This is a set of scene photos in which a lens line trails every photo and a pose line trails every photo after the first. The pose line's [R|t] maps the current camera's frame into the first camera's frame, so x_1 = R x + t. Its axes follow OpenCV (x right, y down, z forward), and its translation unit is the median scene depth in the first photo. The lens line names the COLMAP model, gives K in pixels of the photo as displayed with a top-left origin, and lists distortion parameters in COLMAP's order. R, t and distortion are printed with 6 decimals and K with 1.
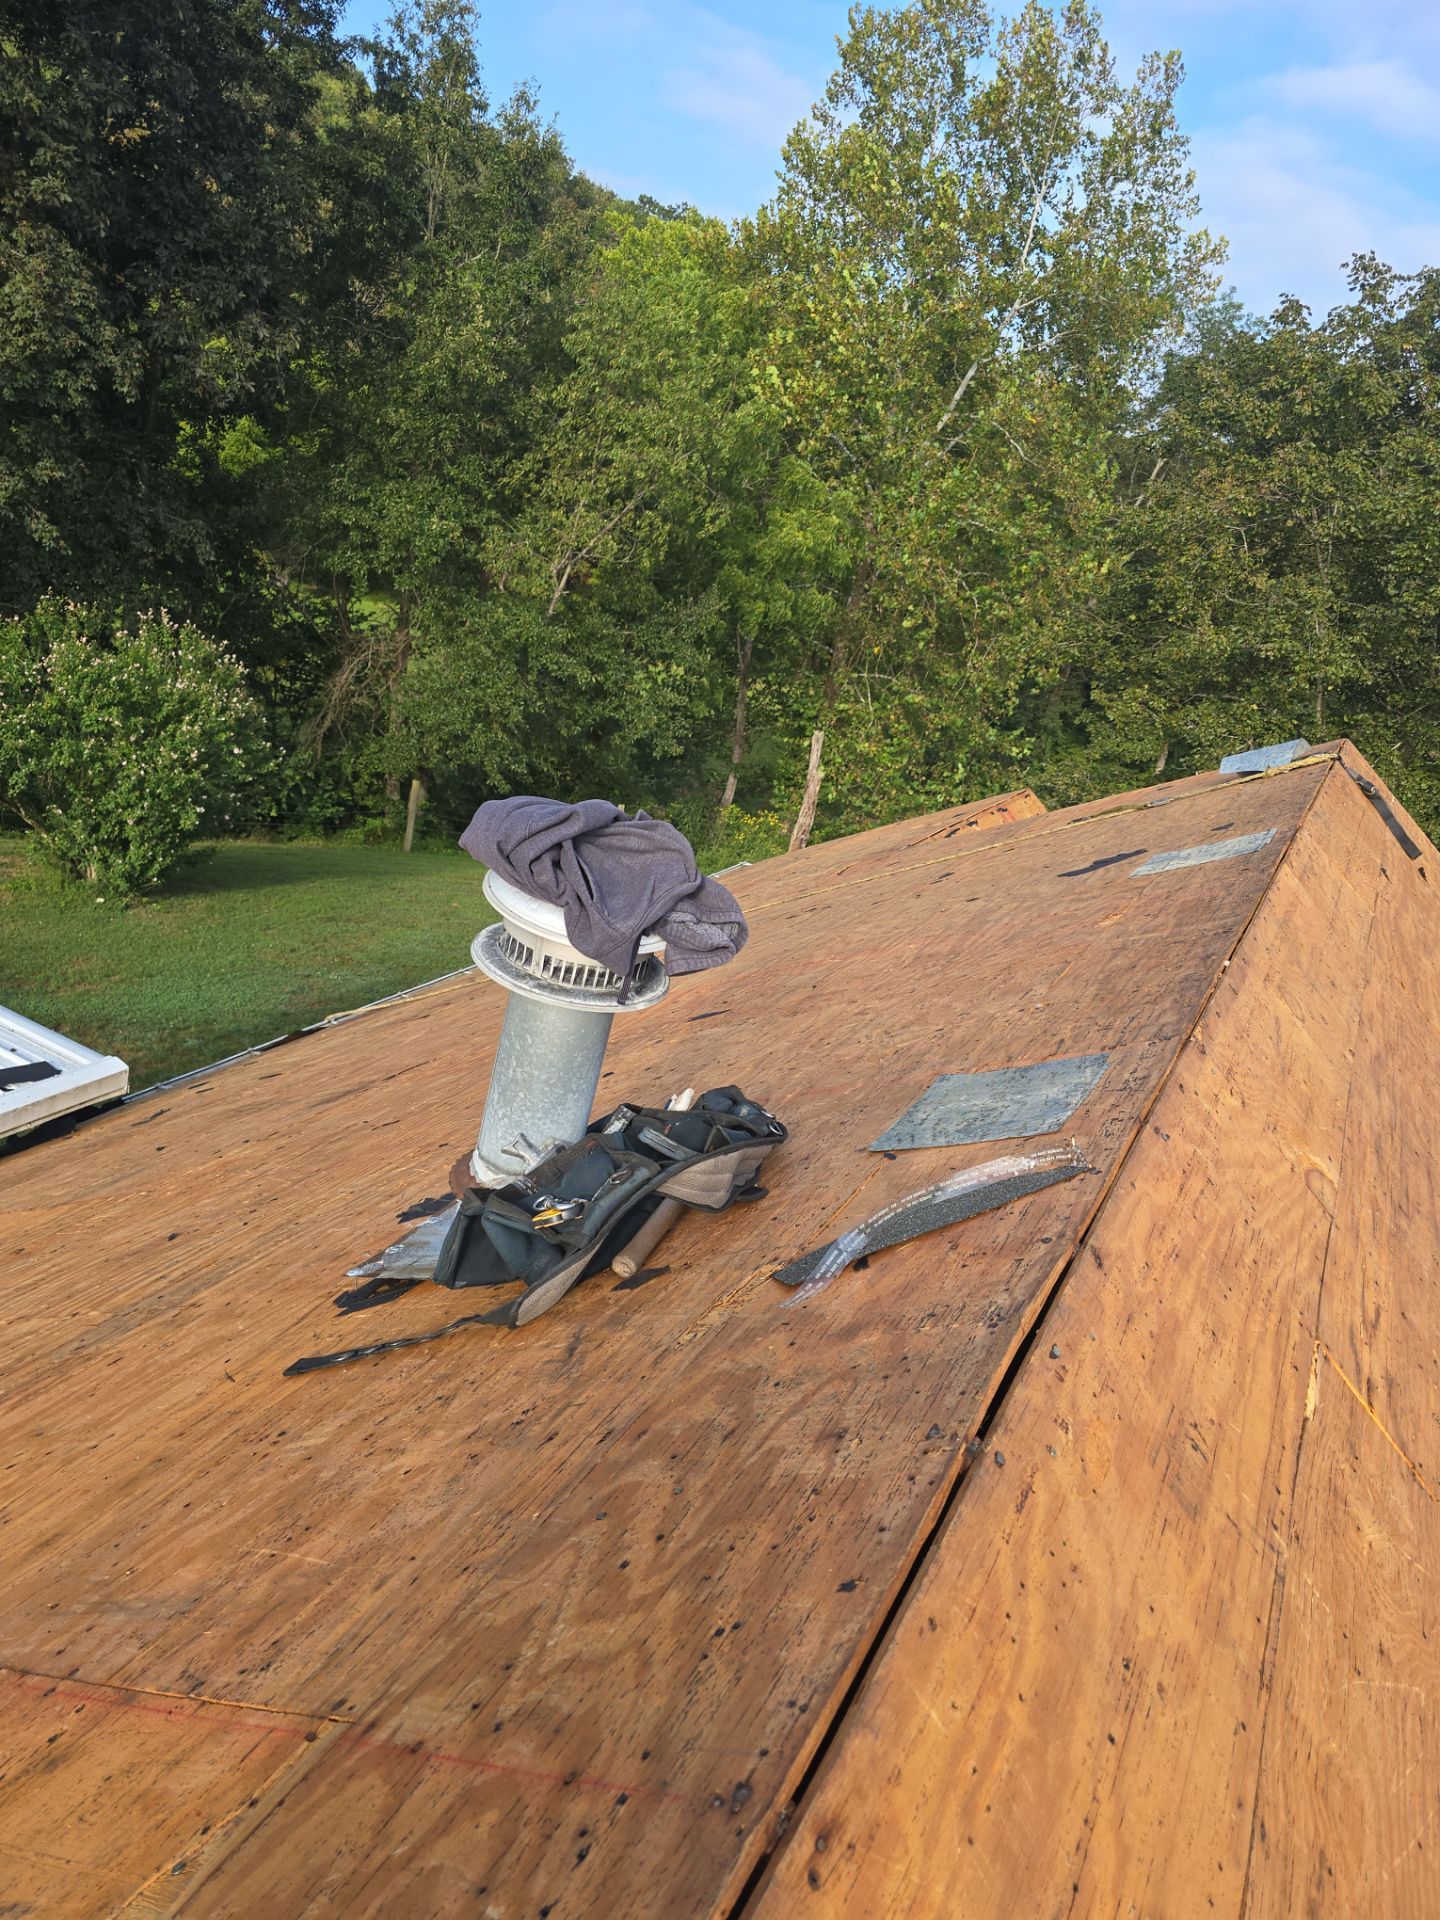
lens RADIAL K [[1292.4, 0, 720.0], [0, 1292.4, 960.0], [0, 0, 1]] dist [0.052873, -0.049381]
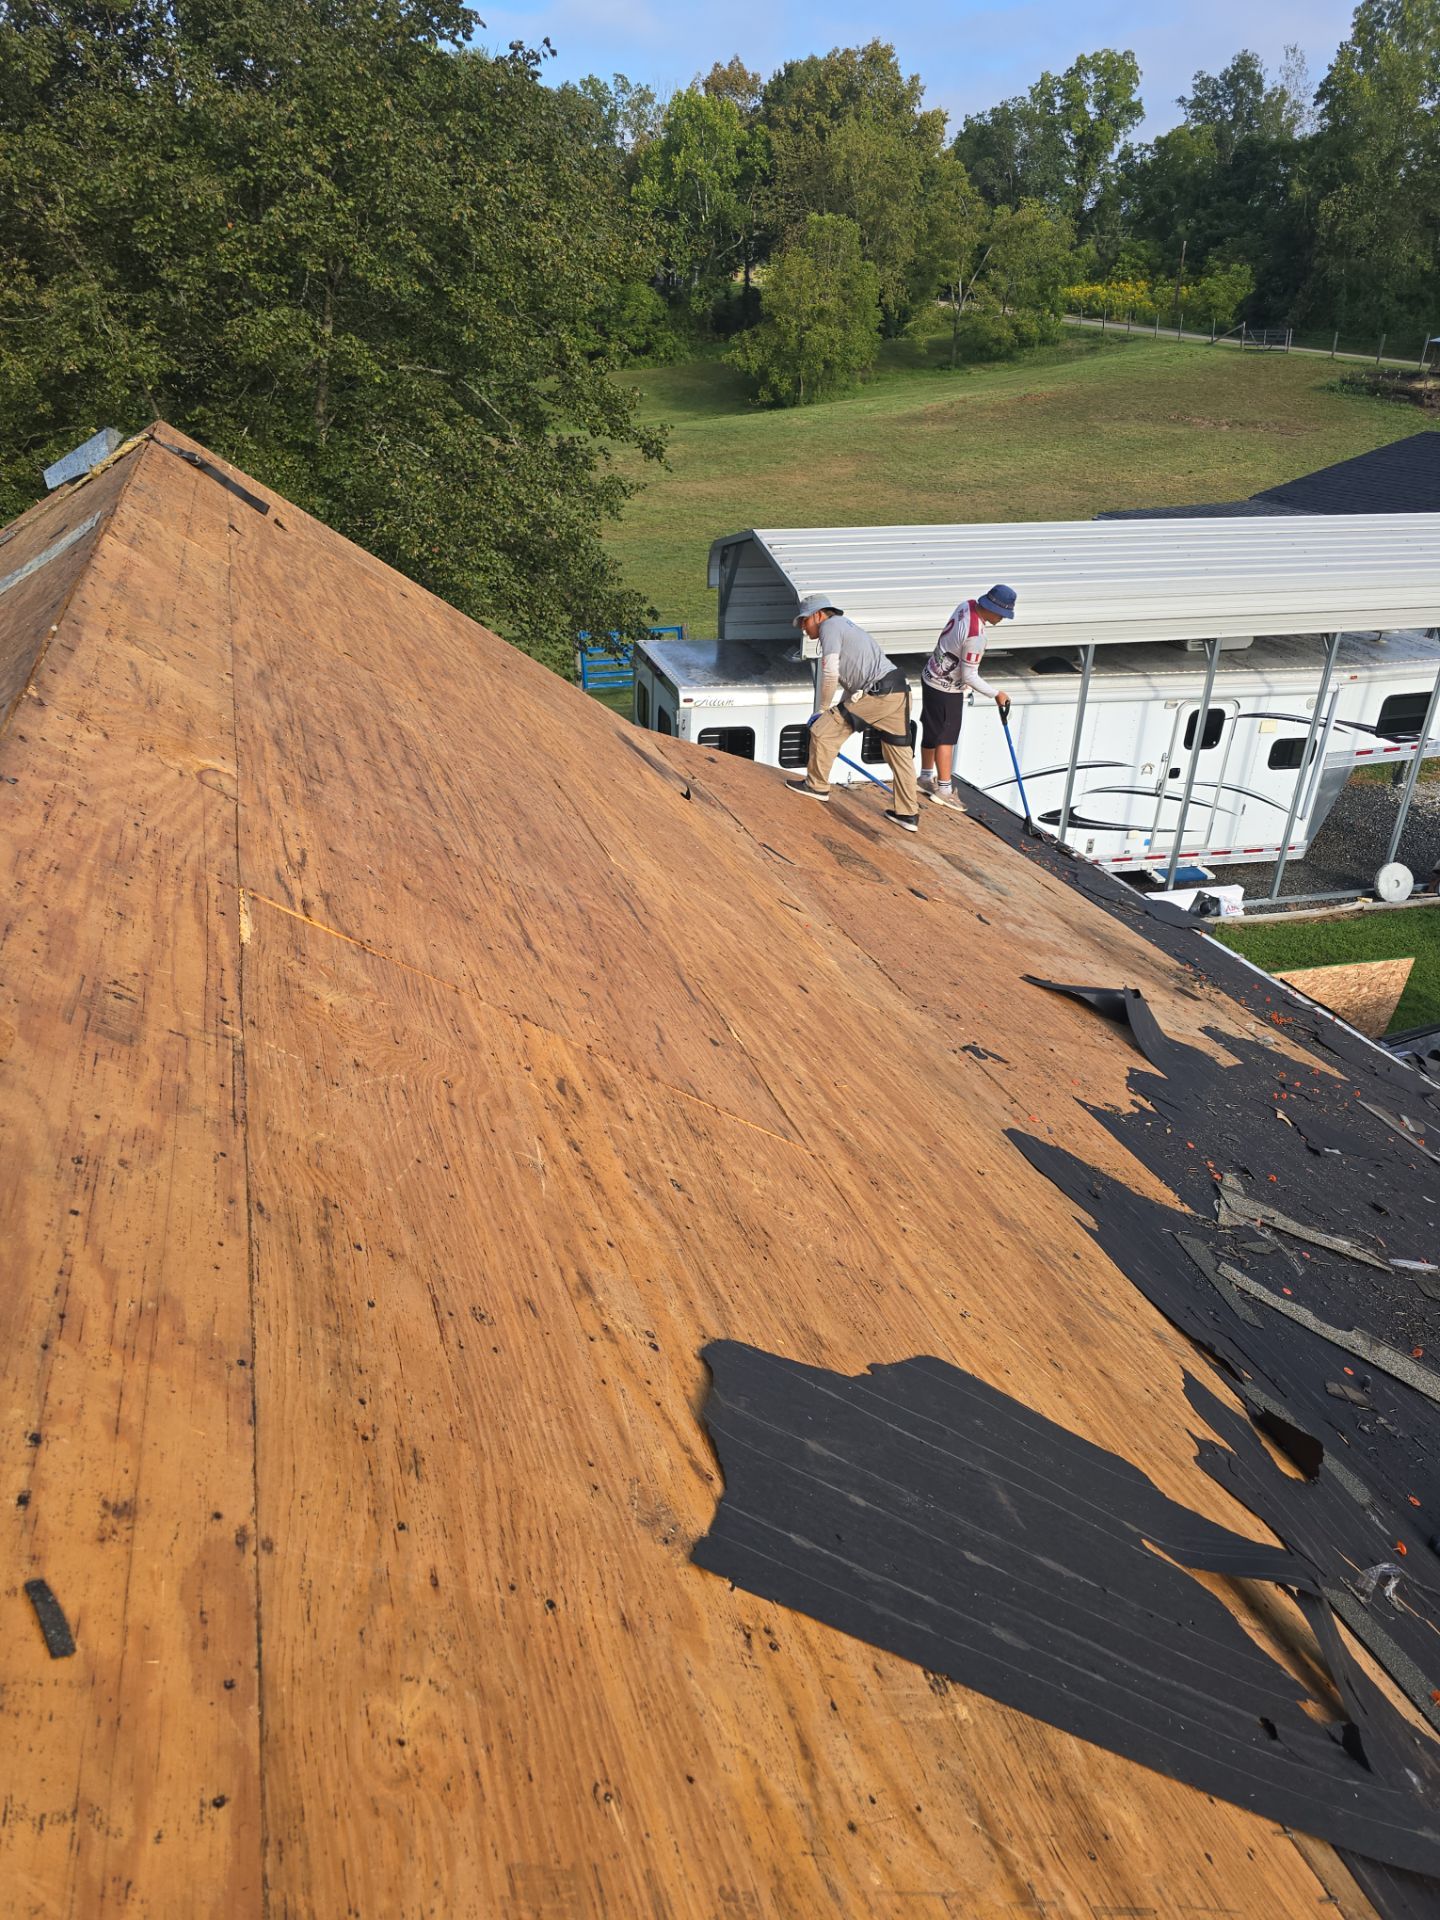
lens RADIAL K [[1292.4, 0, 720.0], [0, 1292.4, 960.0], [0, 0, 1]] dist [0.052873, -0.049381]
pose [[0.673225, -0.495375, 0.548973, 0.086885], [0.384246, 0.868679, 0.312652, 0.143424], [-0.631761, 0.000456, 0.775163, -0.107806]]
